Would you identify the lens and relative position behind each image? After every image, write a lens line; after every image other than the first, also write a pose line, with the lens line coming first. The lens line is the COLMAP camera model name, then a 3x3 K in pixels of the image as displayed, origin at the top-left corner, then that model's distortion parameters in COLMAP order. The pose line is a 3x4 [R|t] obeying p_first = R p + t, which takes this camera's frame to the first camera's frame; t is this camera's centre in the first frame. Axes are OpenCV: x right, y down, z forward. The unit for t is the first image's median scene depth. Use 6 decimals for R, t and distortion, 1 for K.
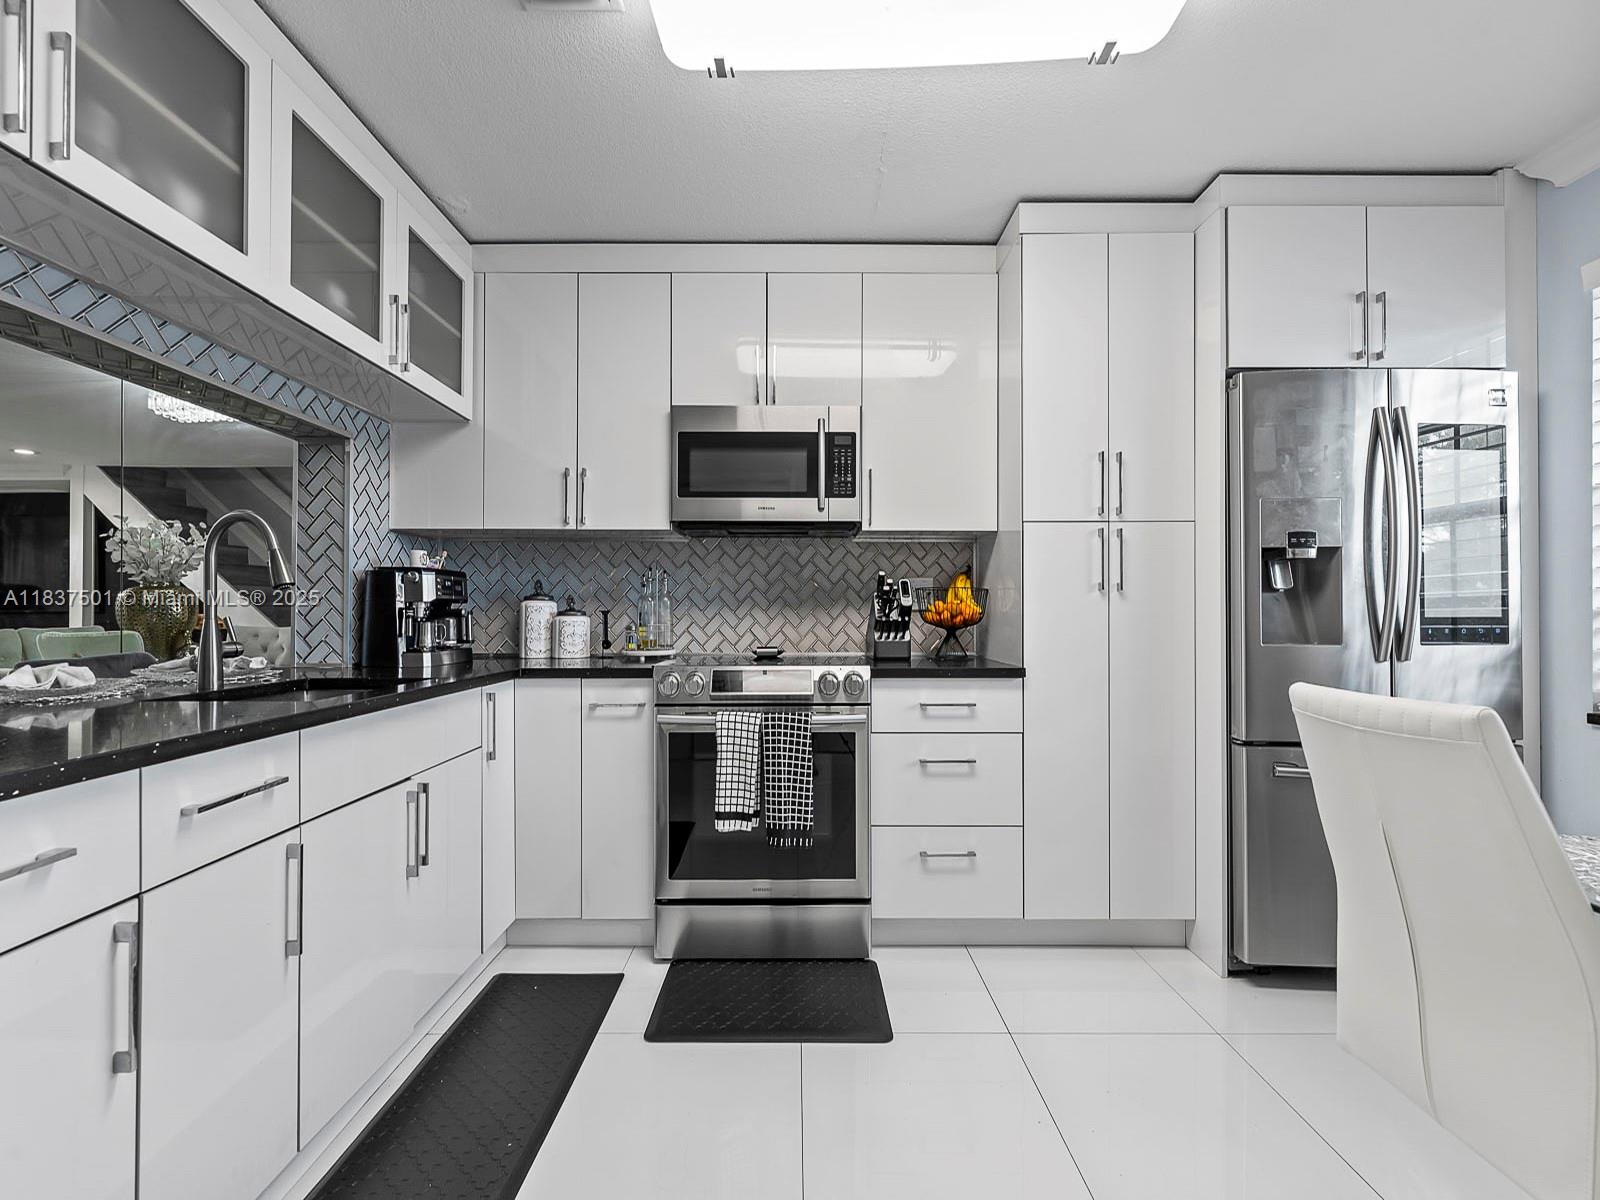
lens RADIAL K [[655.0, 0, 793.8], [0, 655.0, 607.5], [0, 0, 1]] dist [0.000101, -0.000109]
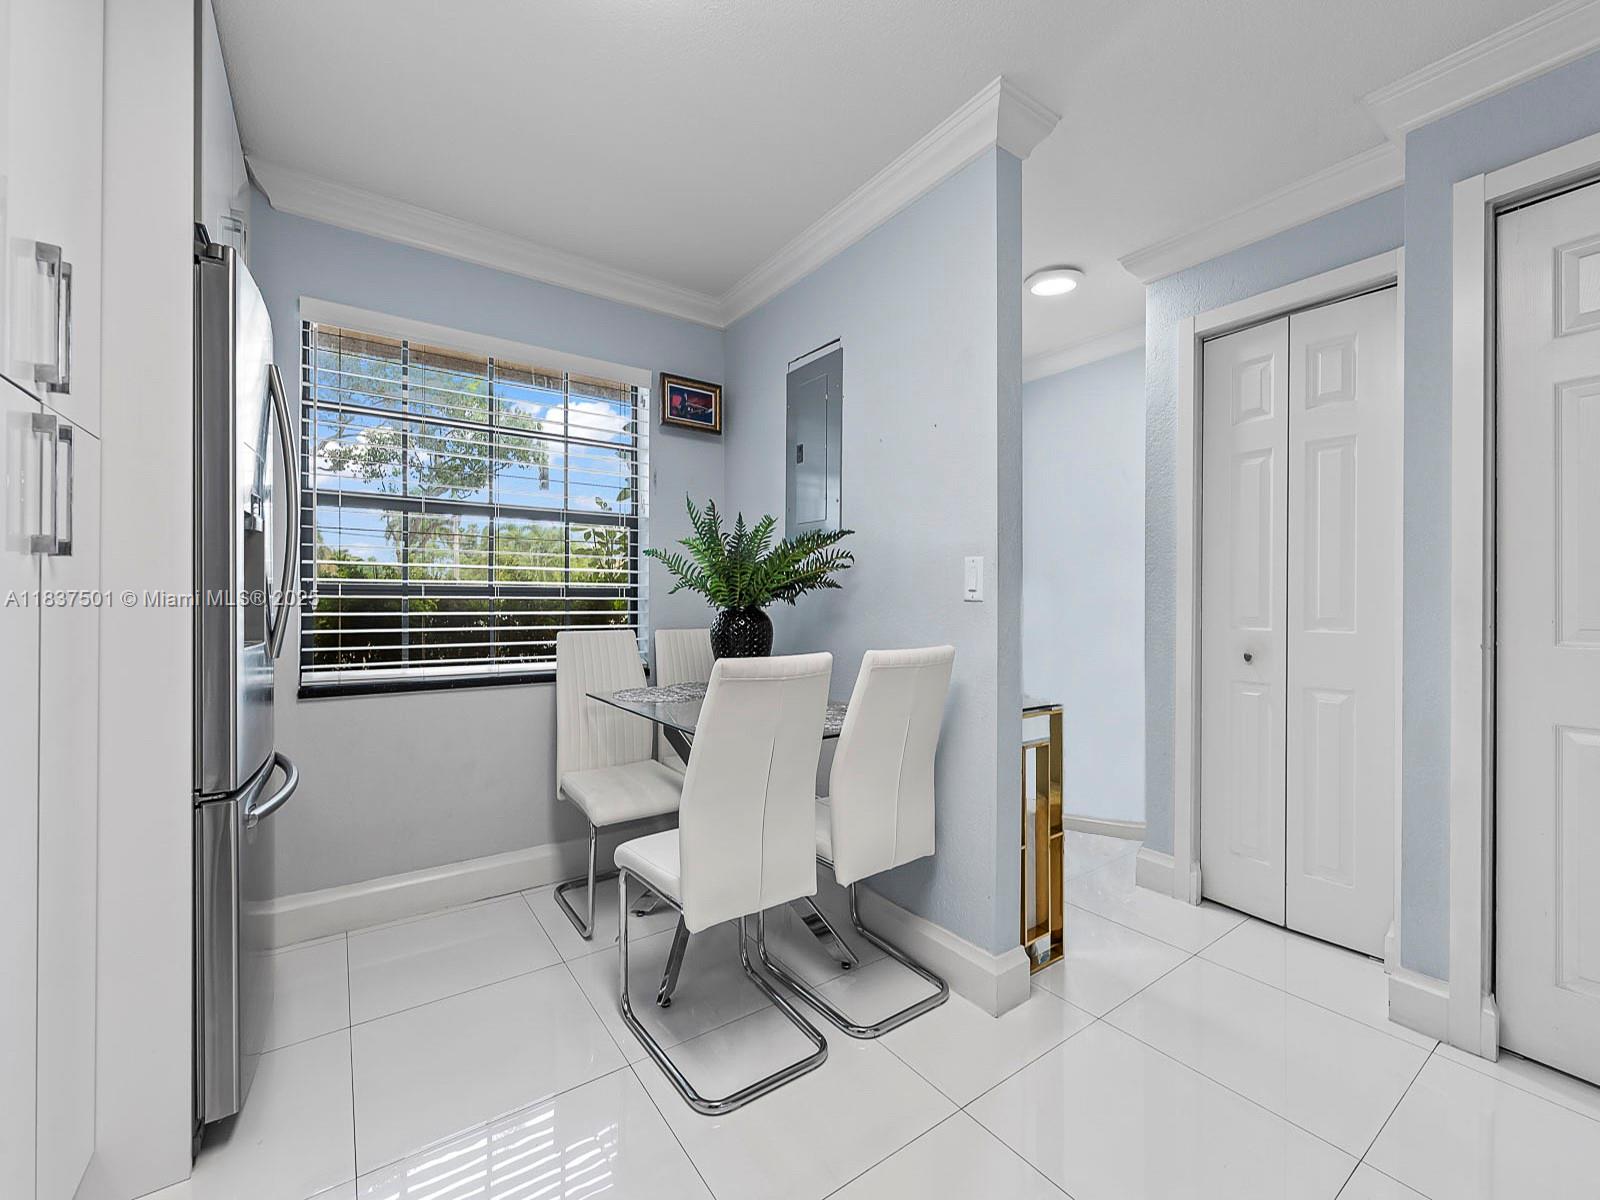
lens RADIAL K [[655.0, 0, 793.8], [0, 655.0, 607.5], [0, 0, 1]] dist [0.000101, -0.000109]
pose [[-0.577618, -0.008769, 0.816260, -0.190337], [-0.009524, 0.999947, 0.004003, 0.004154], [-0.816252, -0.005462, -0.577670, 0.836577]]
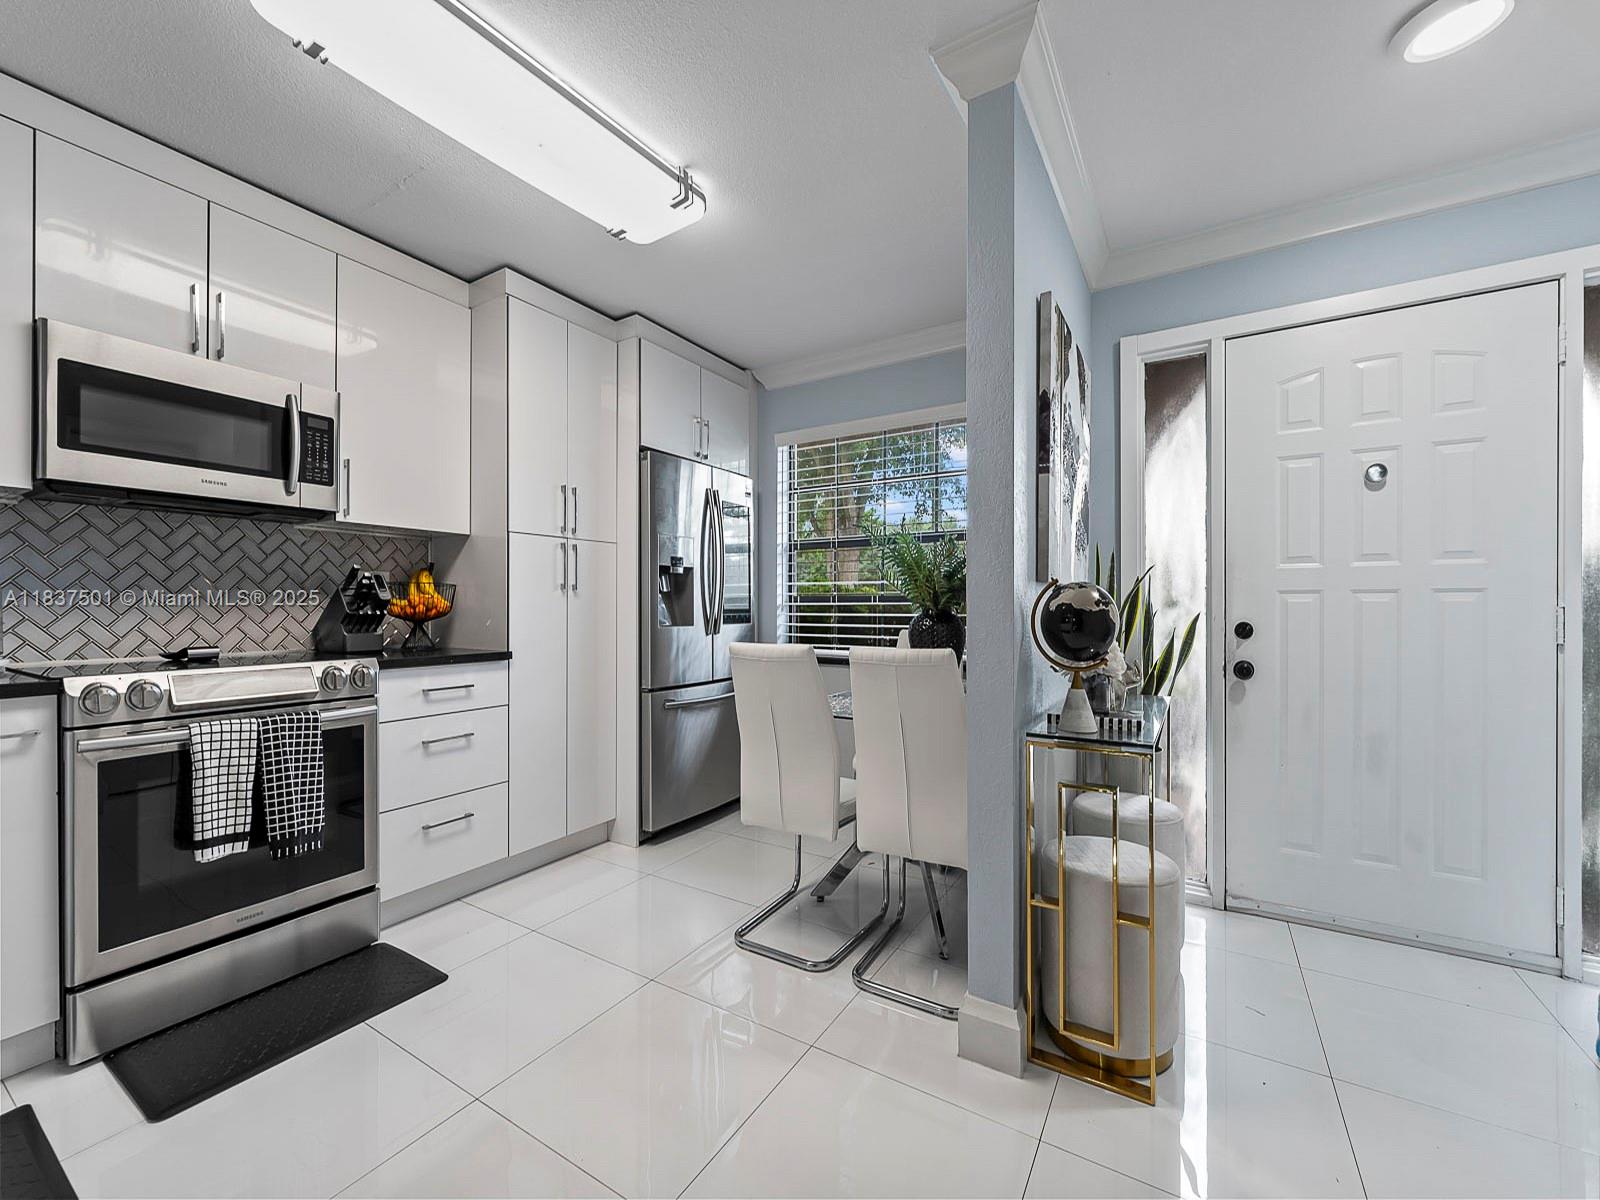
lens RADIAL K [[655.0, 0, 793.8], [0, 655.0, 607.5], [0, 0, 1]] dist [0.000101, -0.000109]
pose [[0.523269, 0.000516, 0.852168, -0.415979], [-0.007297, 0.999966, 0.003875, 0.001467], [-0.852136, -0.008246, 0.523255, -0.090891]]
